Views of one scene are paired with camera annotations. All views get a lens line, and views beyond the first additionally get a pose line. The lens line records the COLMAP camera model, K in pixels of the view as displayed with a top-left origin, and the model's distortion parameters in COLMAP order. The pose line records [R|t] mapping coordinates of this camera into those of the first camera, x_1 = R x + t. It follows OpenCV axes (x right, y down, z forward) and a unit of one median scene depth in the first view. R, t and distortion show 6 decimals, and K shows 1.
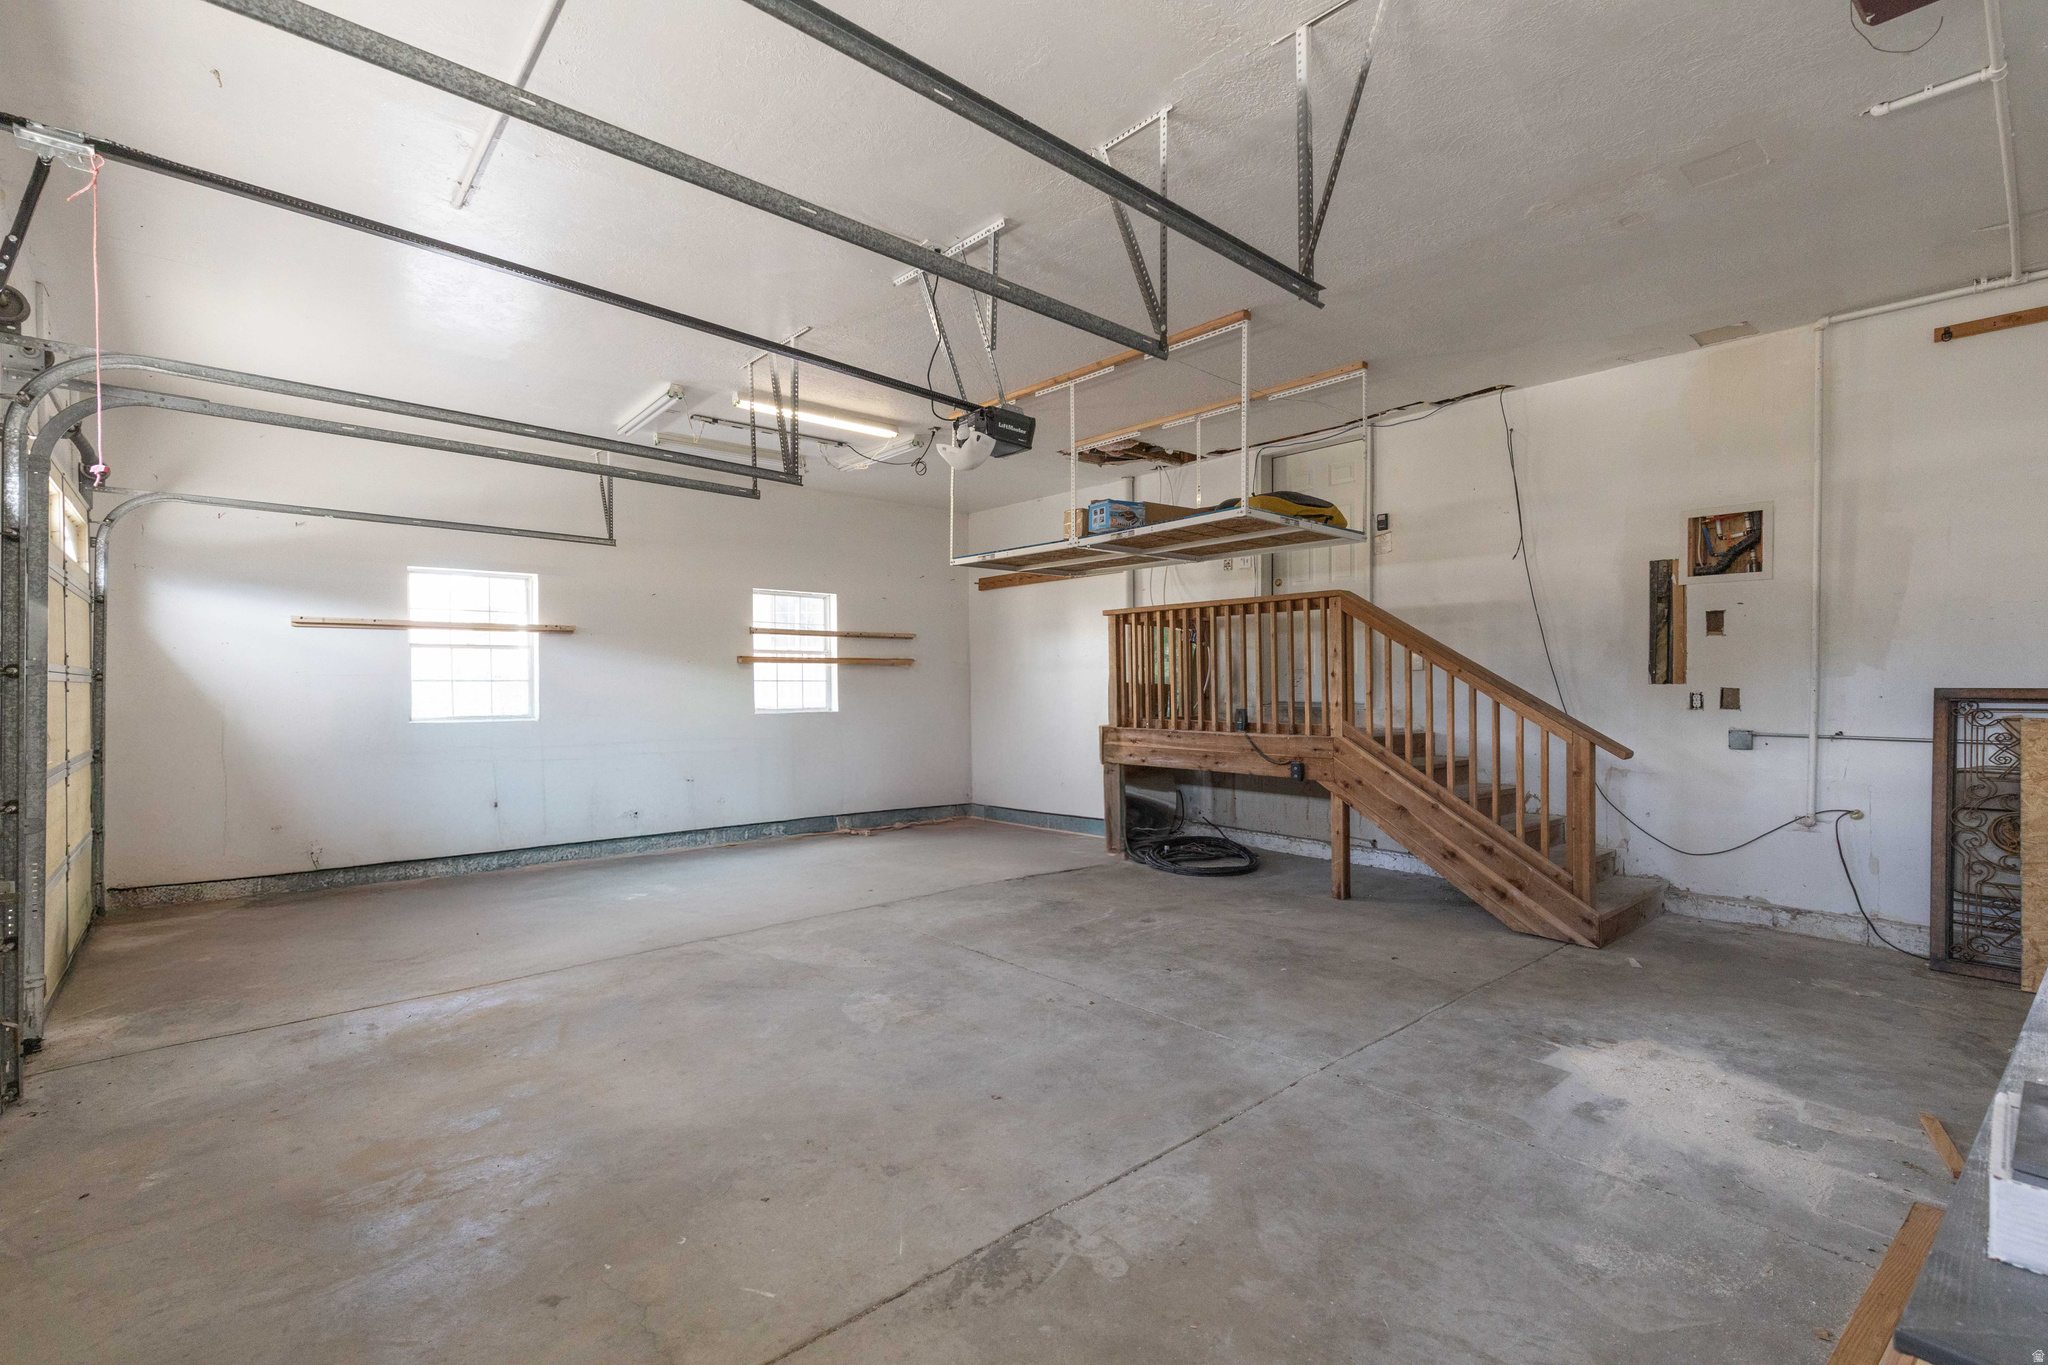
lens RADIAL K [[930.5, 0, 1033.3], [0, 930.5, 689.0], [0, 0, 1]] dist [0.009277, -0.000667]
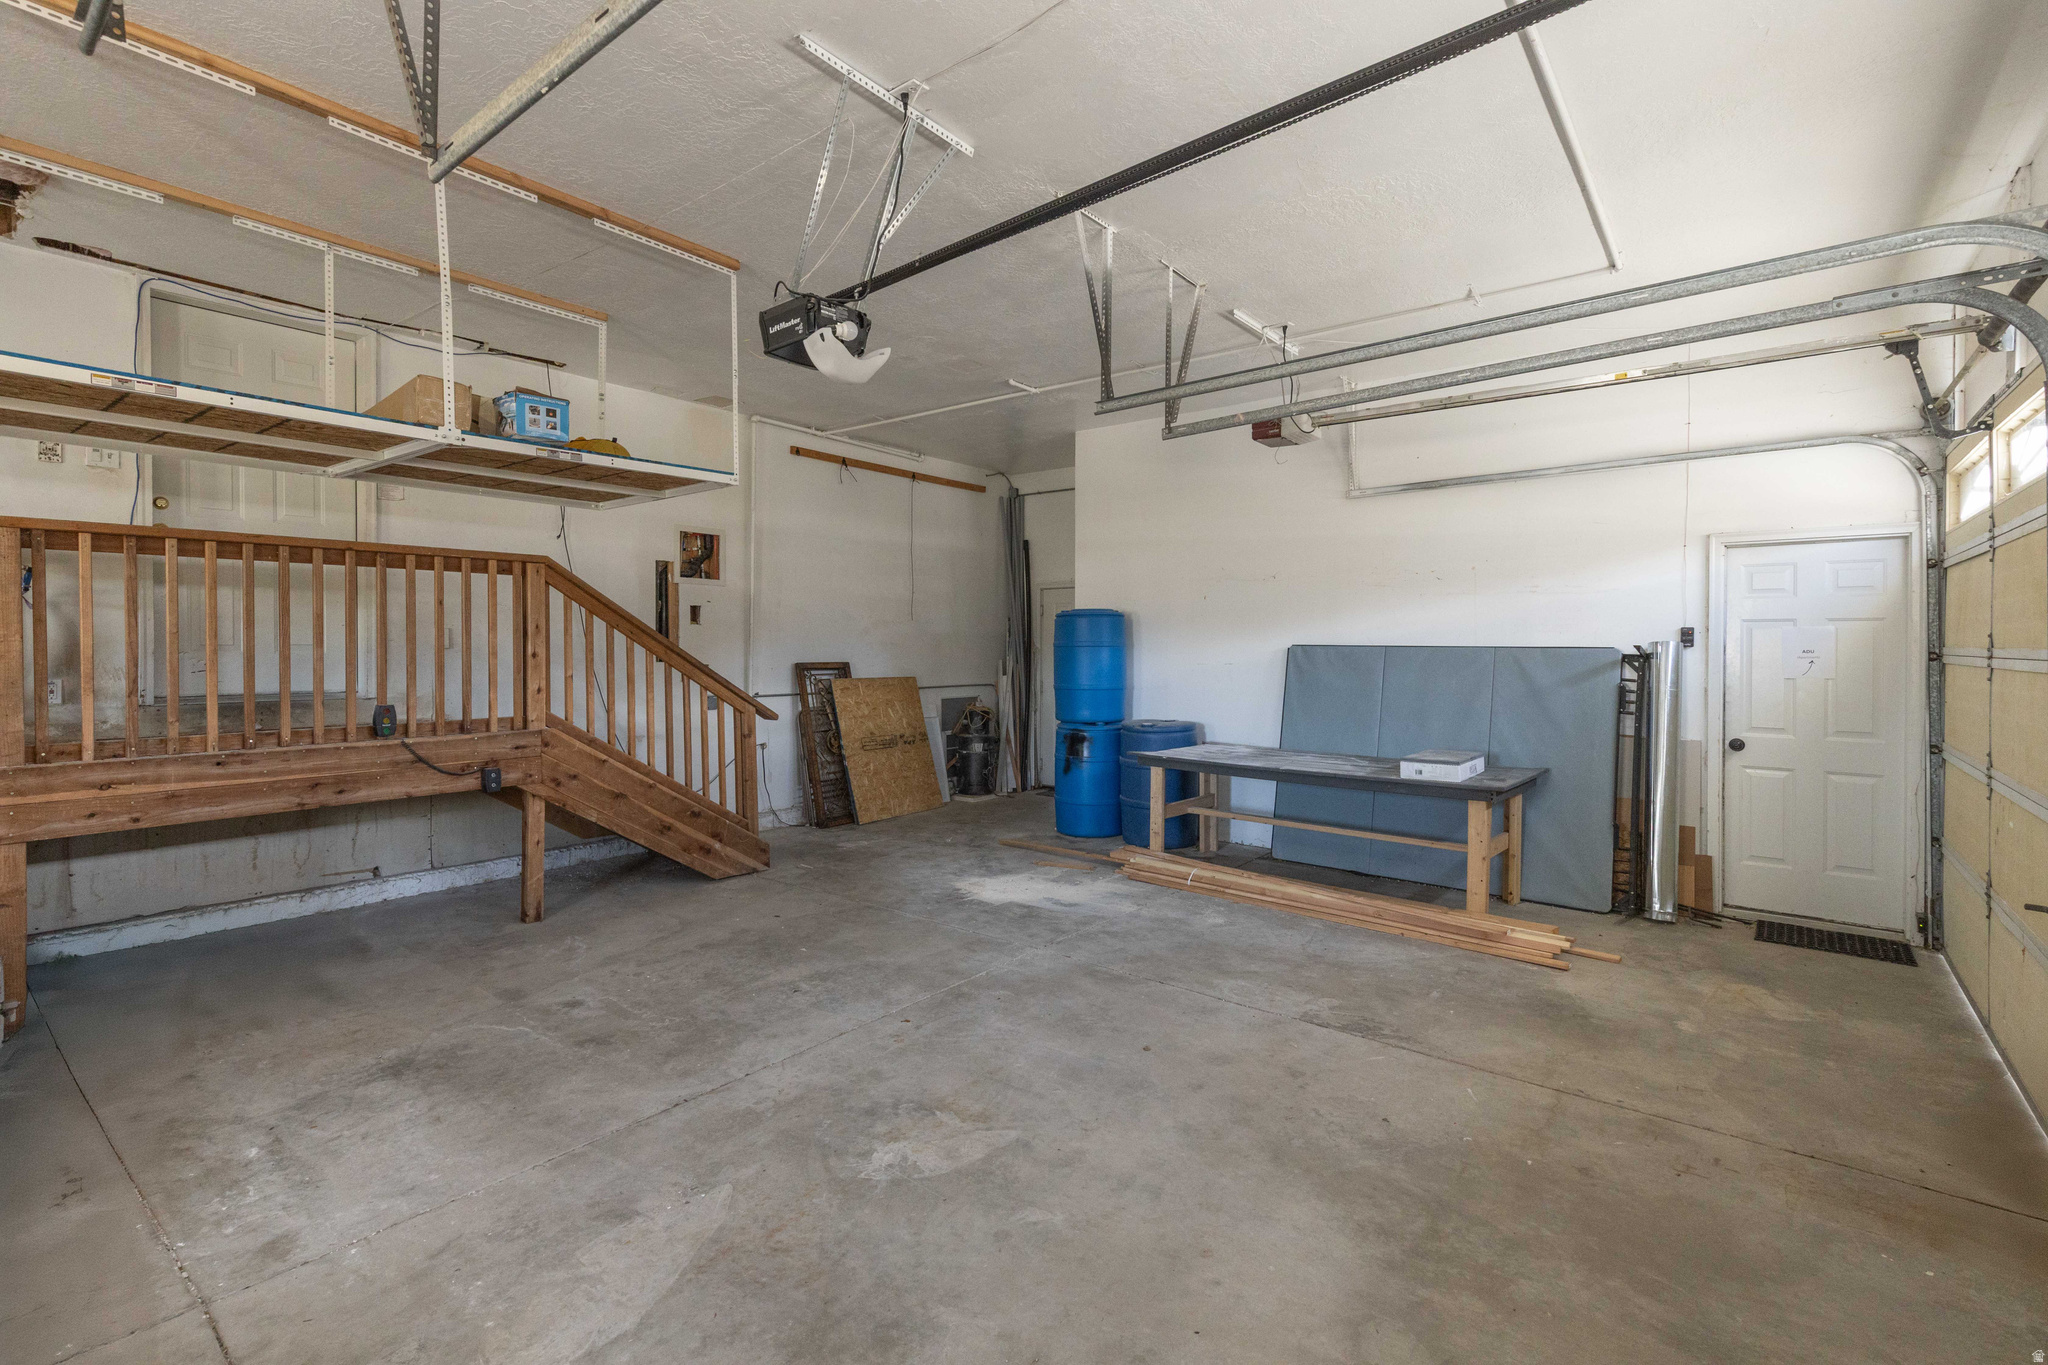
lens RADIAL K [[938.1, 0, 1026.3], [0, 938.1, 654.8], [0, 0, 1]] dist [0.001071, 0.000024]
pose [[-0.186713, -0.004952, 0.982402, -0.779079], [0.008020, 0.999946, 0.006564, -0.023923], [-0.982382, 0.009105, -0.186663, 0.954100]]
